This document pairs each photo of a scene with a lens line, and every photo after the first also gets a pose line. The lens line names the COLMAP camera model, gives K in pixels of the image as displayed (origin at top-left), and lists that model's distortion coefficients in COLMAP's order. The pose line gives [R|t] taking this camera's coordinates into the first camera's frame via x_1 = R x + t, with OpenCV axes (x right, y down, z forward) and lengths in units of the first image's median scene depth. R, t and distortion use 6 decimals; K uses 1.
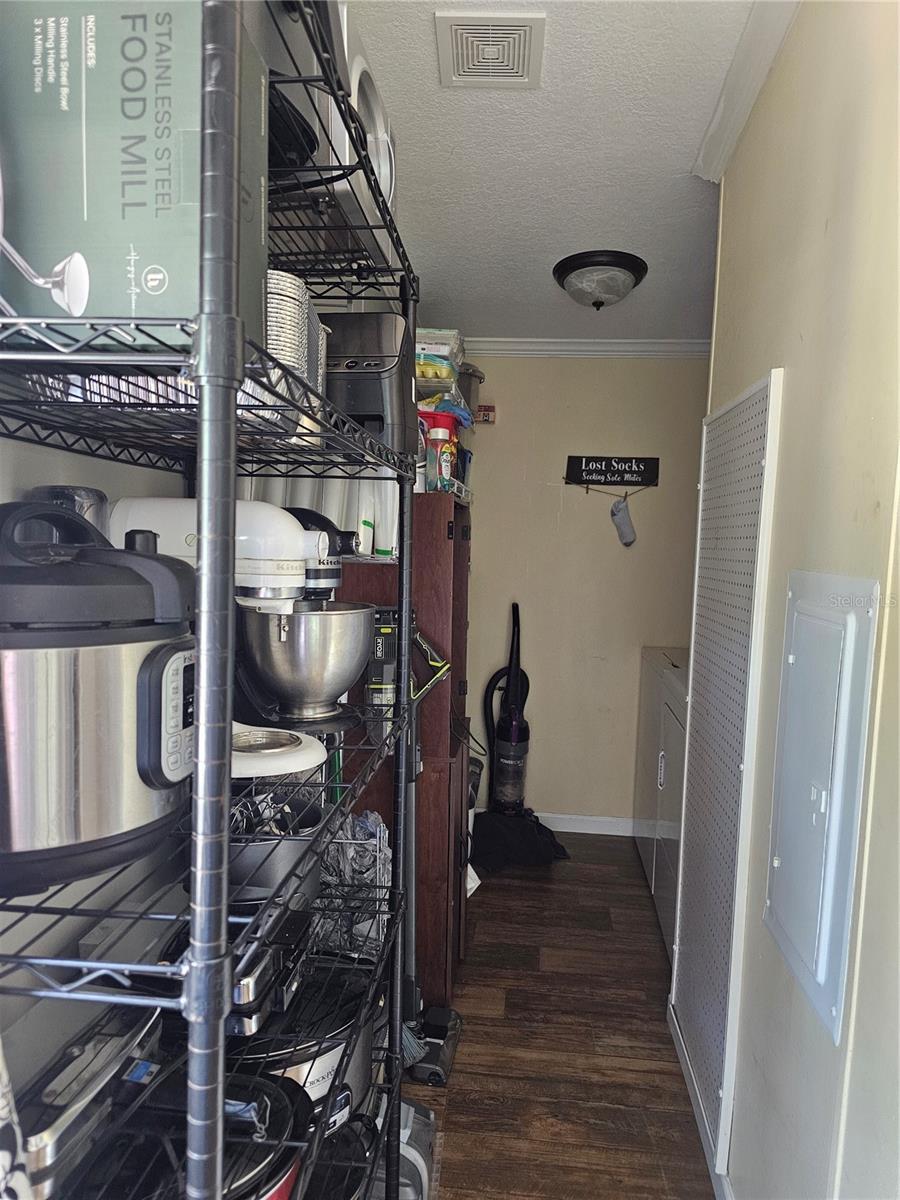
lens RADIAL K [[813.6, 0, 451.2], [0, 813.6, 605.6], [0, 0, 1]] dist [0.057924, -0.055915]
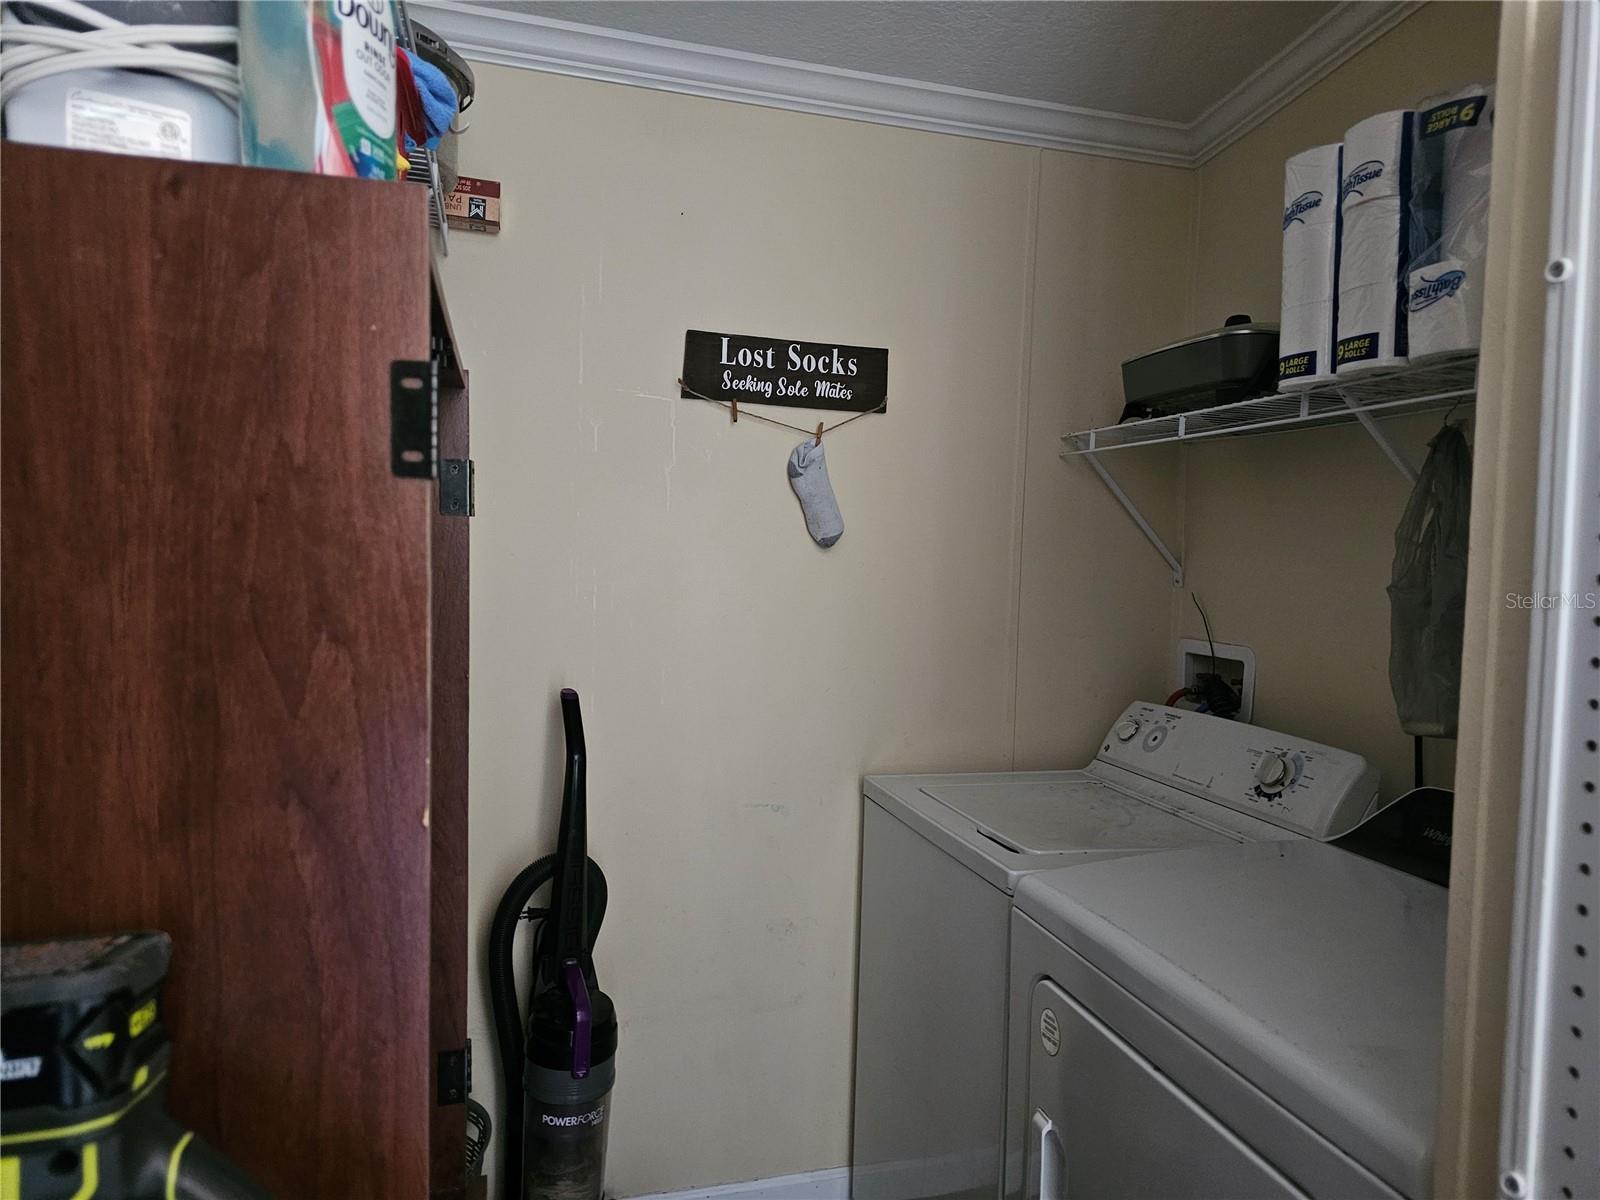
lens RADIAL K [[1084.8, 0, 813.9], [0, 1084.8, 605.5], [0, 0, 1]] dist [0.057924, -0.055915]
pose [[0.928656, -0.020705, 0.370364, -0.004725], [0.030079, 0.999356, -0.019550, -0.031193], [-0.369721, 0.029296, 0.928681, 0.468368]]
